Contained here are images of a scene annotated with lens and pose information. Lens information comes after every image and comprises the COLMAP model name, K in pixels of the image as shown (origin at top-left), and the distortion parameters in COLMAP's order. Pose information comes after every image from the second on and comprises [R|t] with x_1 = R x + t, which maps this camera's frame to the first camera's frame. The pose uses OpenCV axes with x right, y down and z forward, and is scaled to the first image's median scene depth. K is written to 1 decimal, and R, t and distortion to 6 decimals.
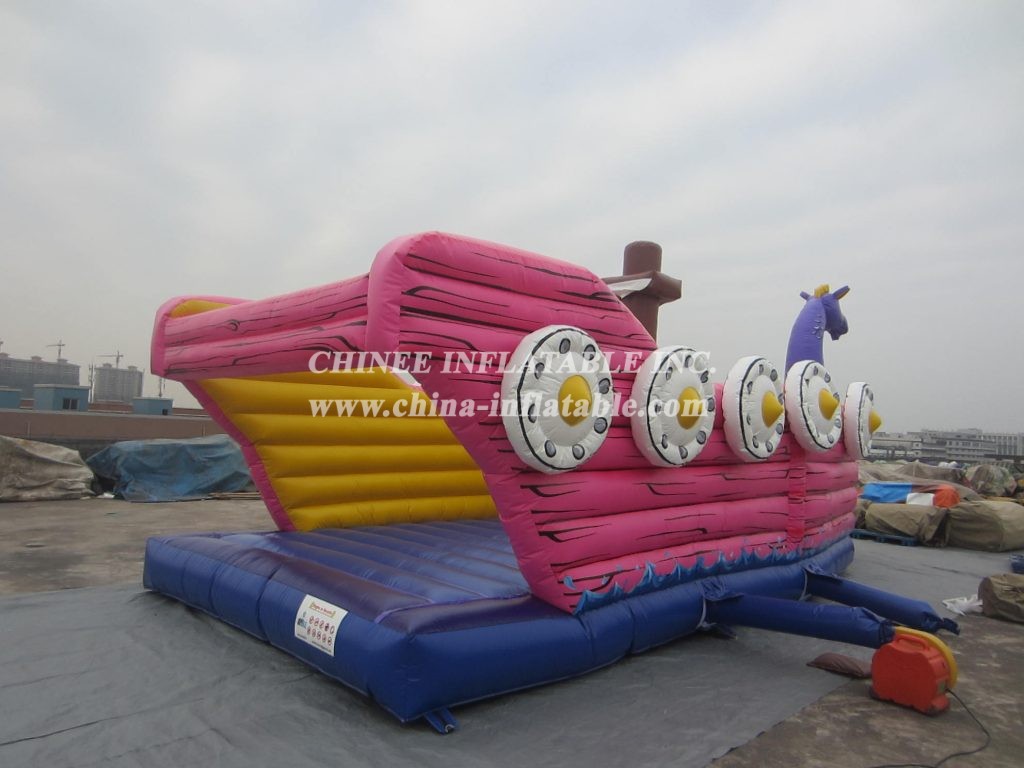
lens RADIAL K [[725.8, 0, 509.7], [0, 725.8, 383.9], [0, 0, 1]] dist [-0.012222, 0.003755]
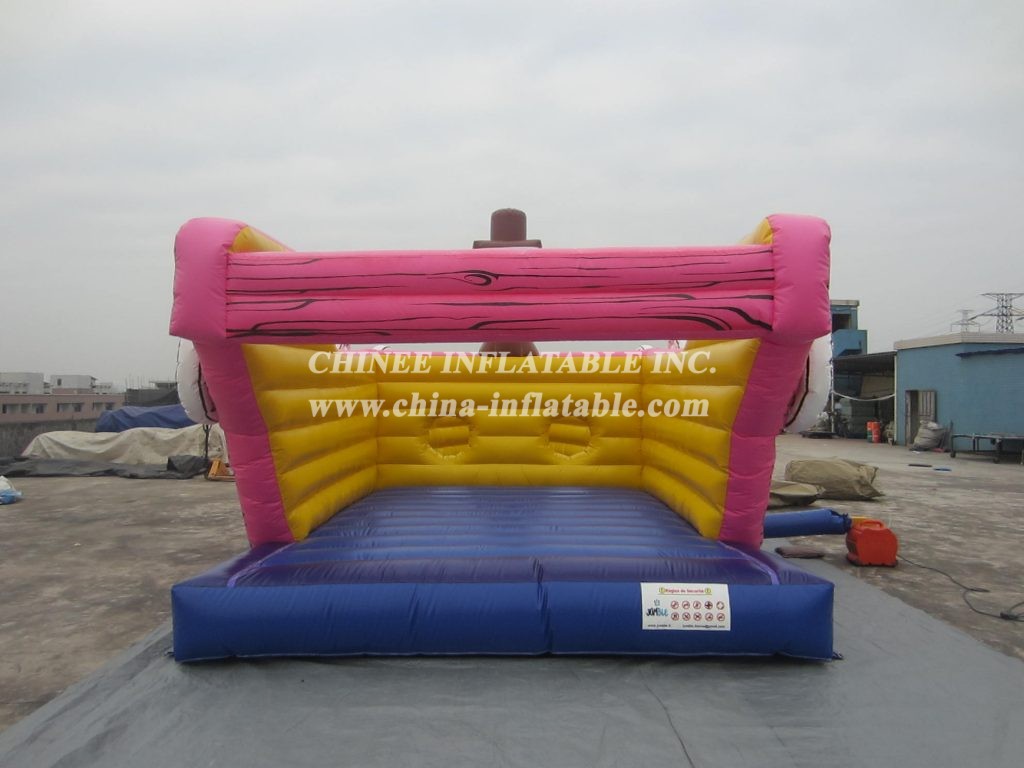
lens RADIAL K [[725.8, 0, 508.3], [0, 725.8, 385.4], [0, 0, 1]] dist [-0.012222, 0.003755]
pose [[0.712709, -0.034878, 0.700593, -1.087714], [-0.012274, 0.997990, 0.062170, -0.017915], [-0.701353, -0.052909, 0.710848, 0.494432]]
